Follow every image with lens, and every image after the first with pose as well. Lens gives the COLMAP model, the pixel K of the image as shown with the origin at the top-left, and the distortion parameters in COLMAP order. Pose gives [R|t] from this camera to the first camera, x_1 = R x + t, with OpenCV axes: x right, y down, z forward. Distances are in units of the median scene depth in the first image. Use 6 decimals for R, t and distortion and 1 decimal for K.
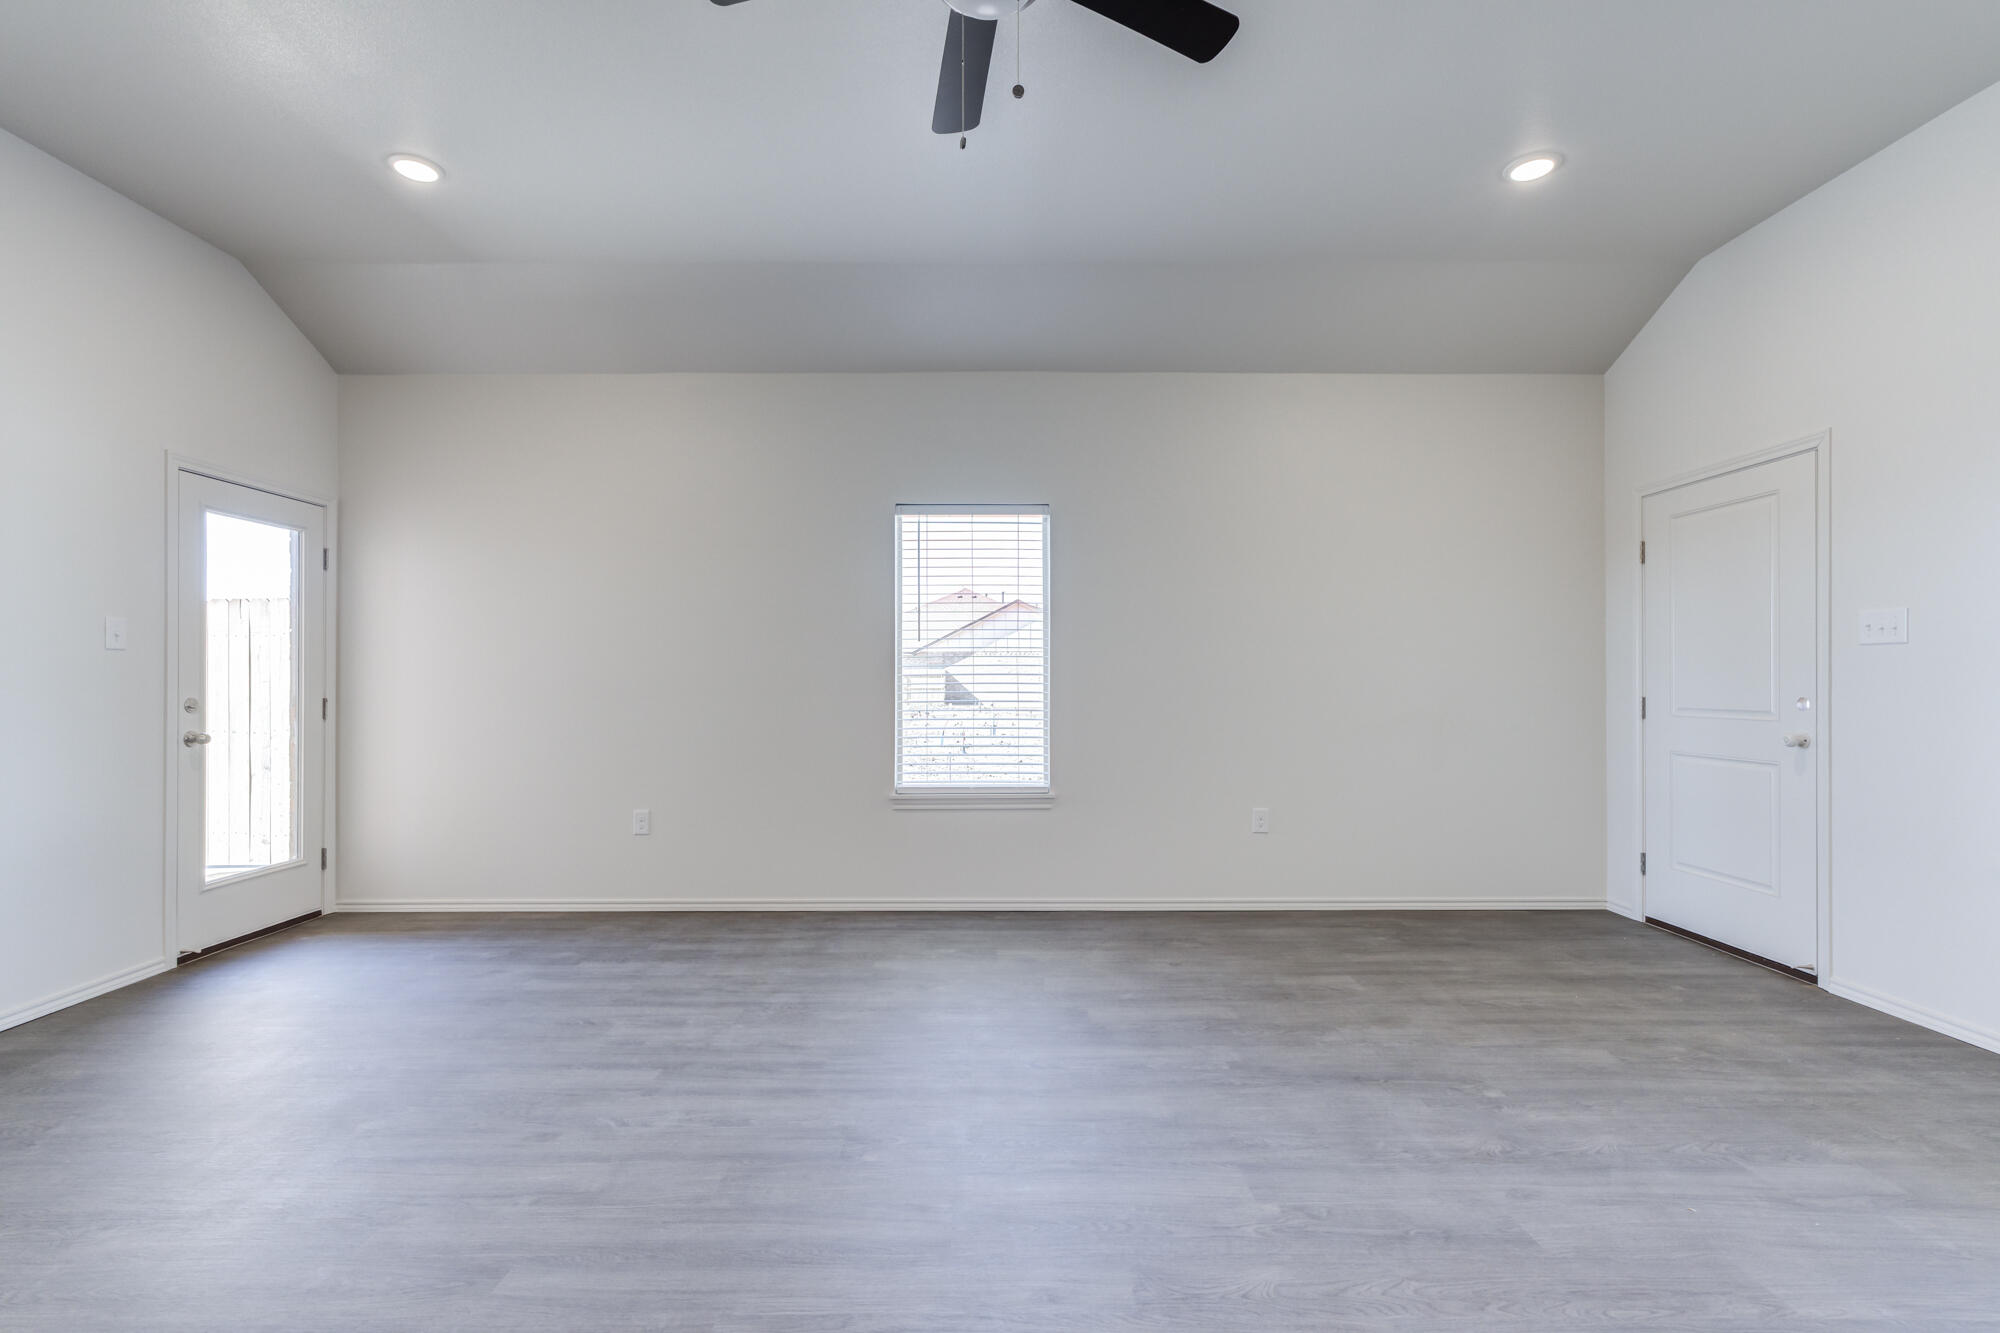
lens RADIAL K [[910.0, 0, 988.2], [0, 910.0, 666.5], [0, 0, 1]] dist [-0.016893, 0.012722]
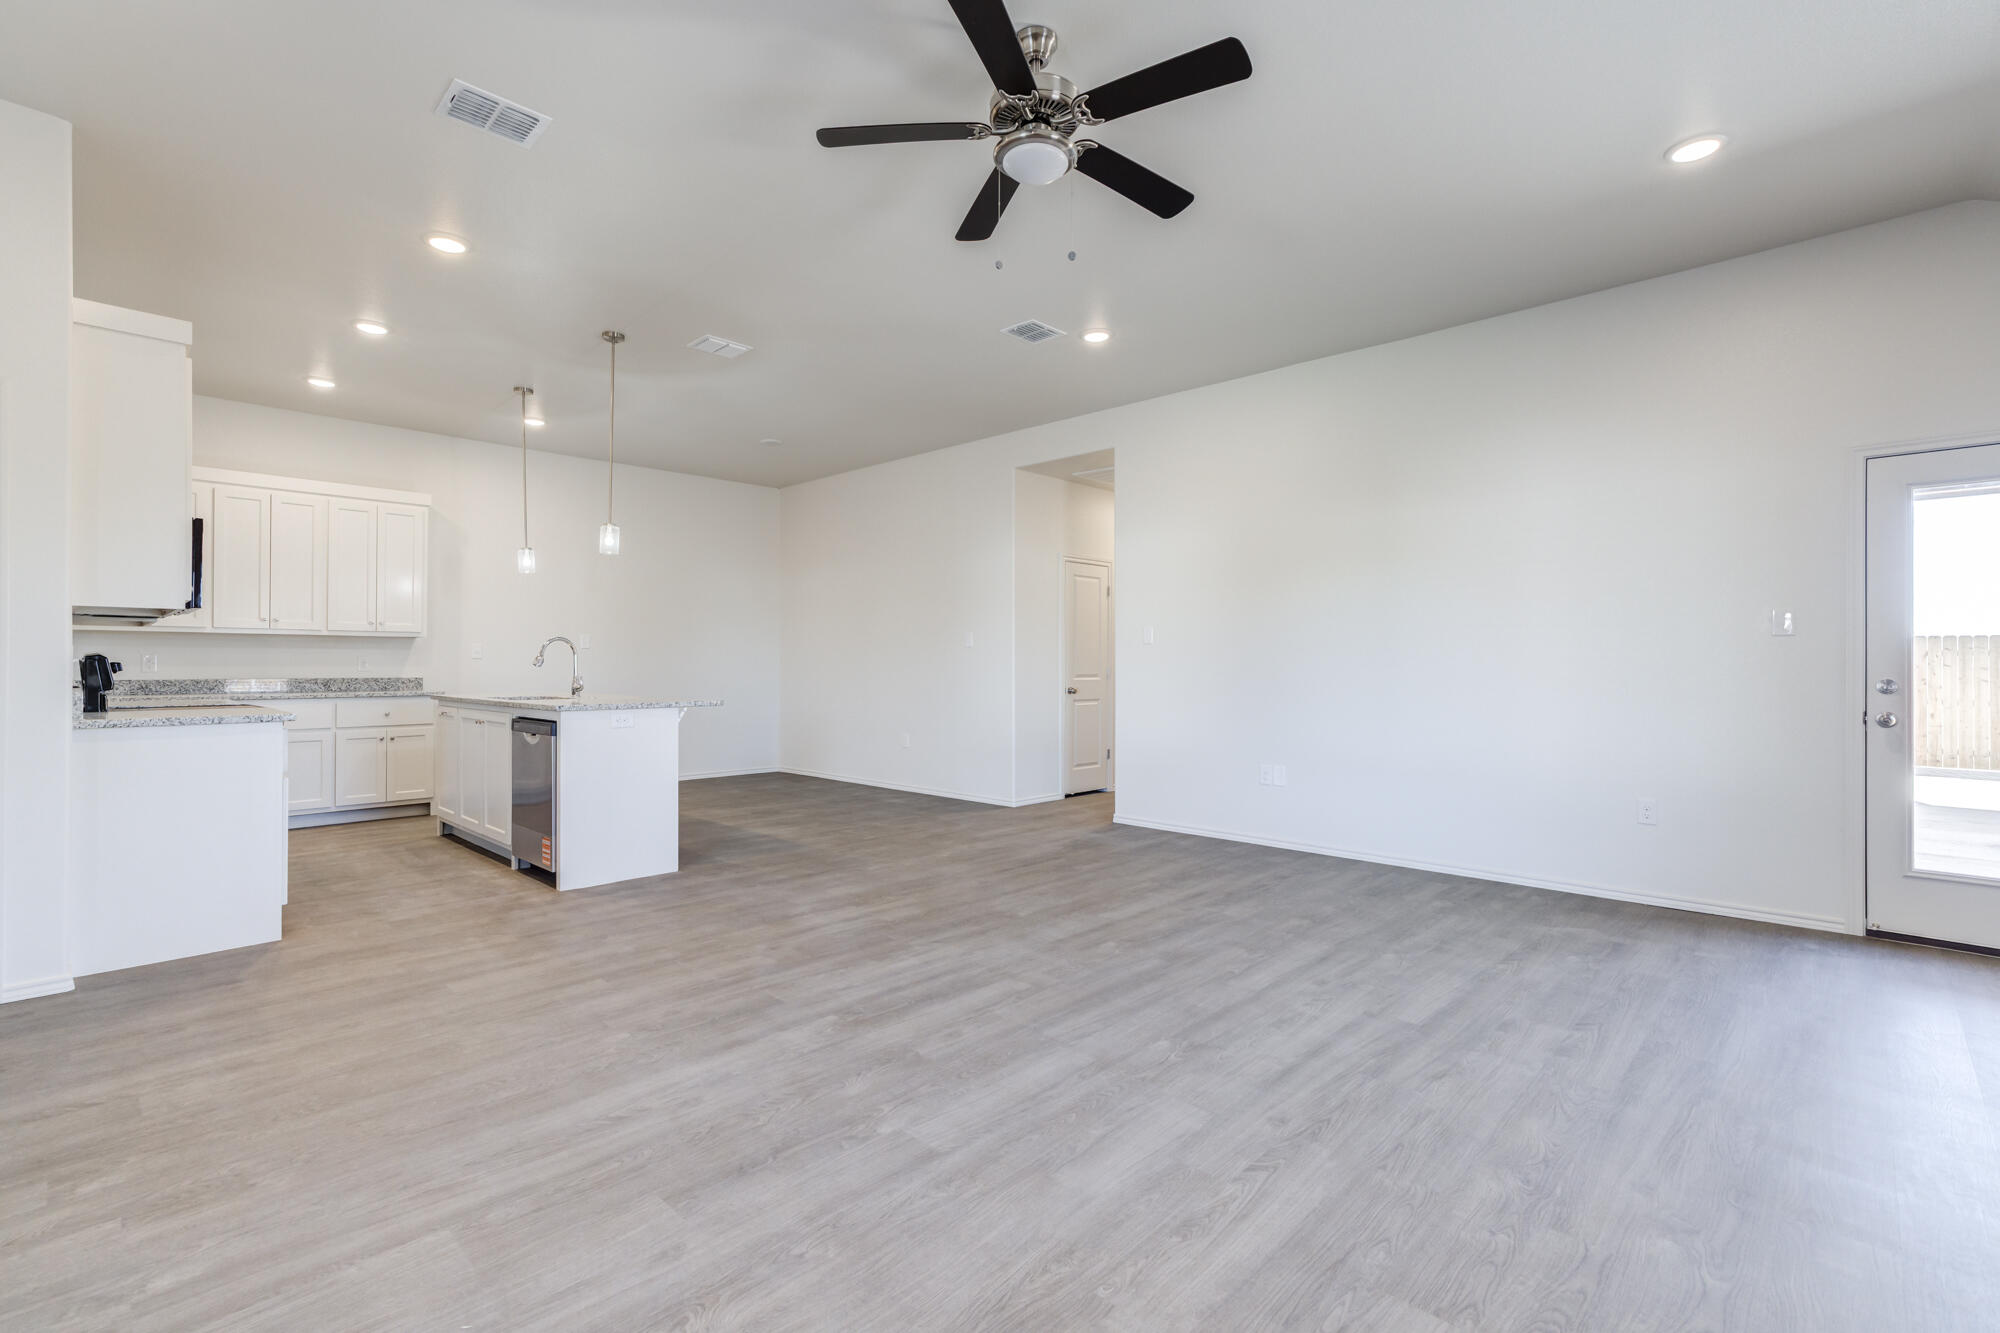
lens RADIAL K [[910.0, 0, 986.9], [0, 910.0, 640.8], [0, 0, 1]] dist [-0.016893, 0.012722]
pose [[-0.700158, -0.017715, -0.713768, 0.658017], [0.010415, 0.999332, -0.035018, 0.022663], [0.713912, -0.031952, -0.699507, 1.204192]]
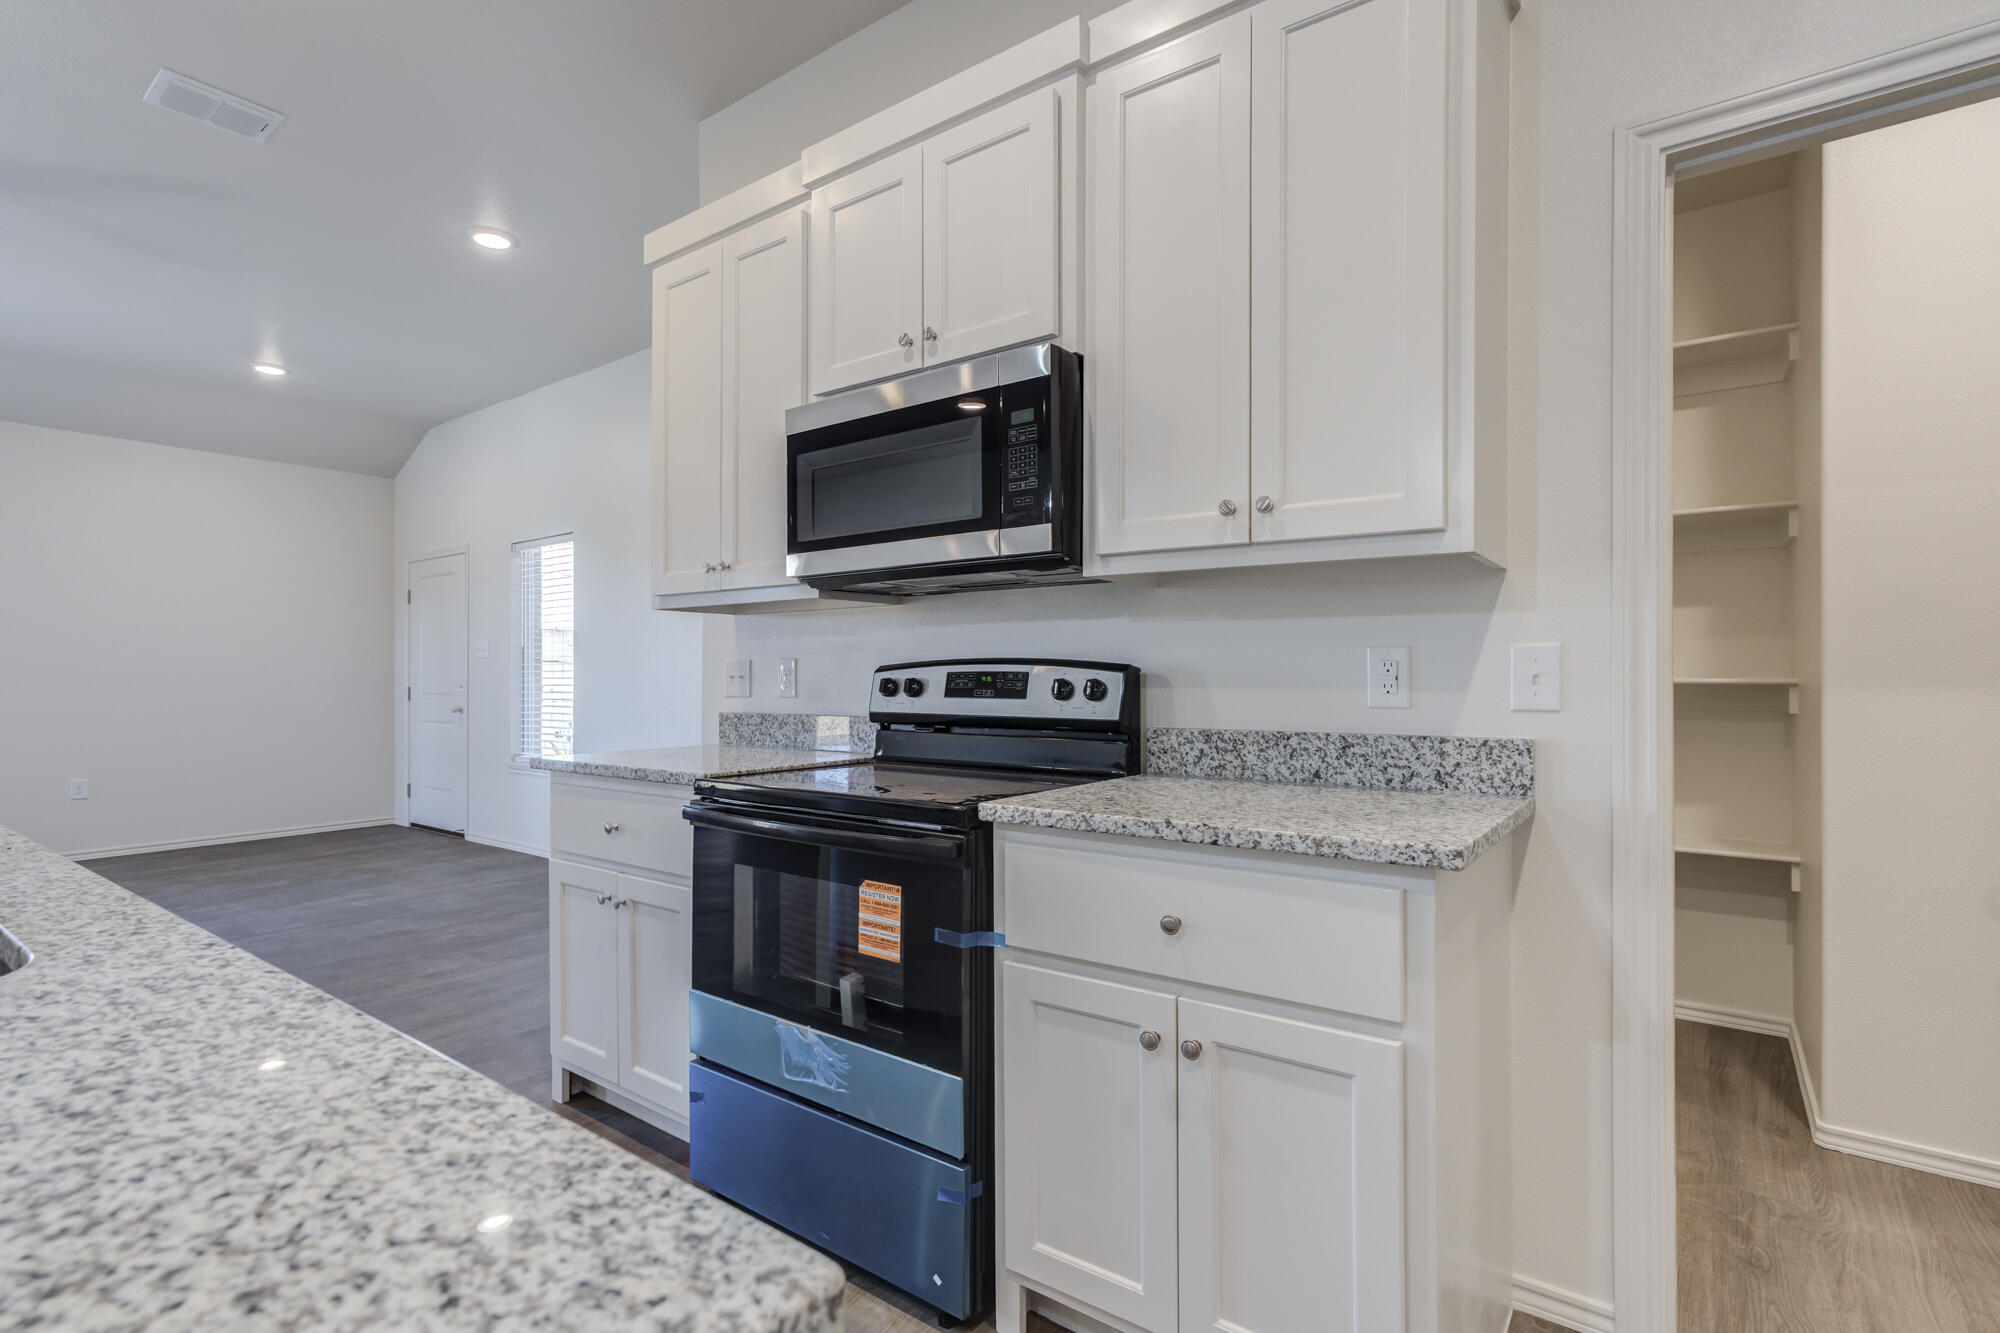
lens RADIAL K [[910.0, 0, 990.5], [0, 910.0, 664.4], [0, 0, 1]] dist [-0.016893, 0.012722]
pose [[0.589148, 0.004258, 0.808014, 0.035135], [-0.005978, 0.999982, -0.000911, -0.016172], [-0.808003, -0.004294, 0.589163, -1.086427]]
